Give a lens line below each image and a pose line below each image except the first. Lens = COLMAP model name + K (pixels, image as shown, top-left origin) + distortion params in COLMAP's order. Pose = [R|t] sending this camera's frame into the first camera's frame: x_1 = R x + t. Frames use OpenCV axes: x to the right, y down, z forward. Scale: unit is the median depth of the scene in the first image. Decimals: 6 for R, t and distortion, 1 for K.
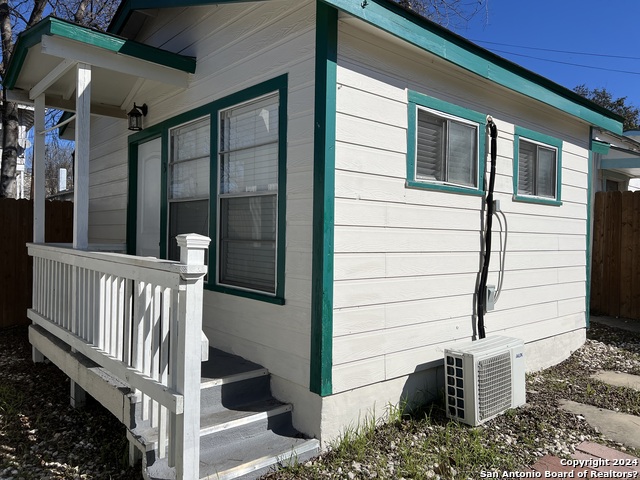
lens RADIAL K [[482.3, 0, 320.6], [0, 482.3, 242.0], [0, 0, 1]] dist [0.032868, -0.005057]
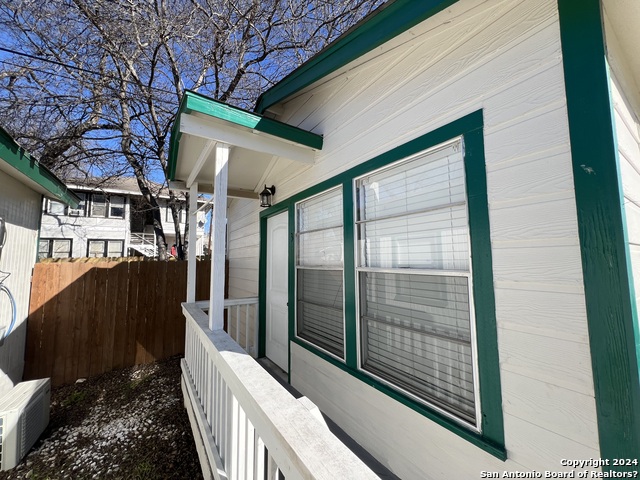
lens RADIAL K [[255.9, 0, 319.6], [0, 255.9, 237.6], [0, 0, 1]] dist [-0.001023, -0.000127]
pose [[0.990393, -0.042450, -0.131605, -0.205652], [0.028529, 0.993967, -0.105908, -0.100563], [0.135307, 0.101136, 0.985629, 0.484033]]
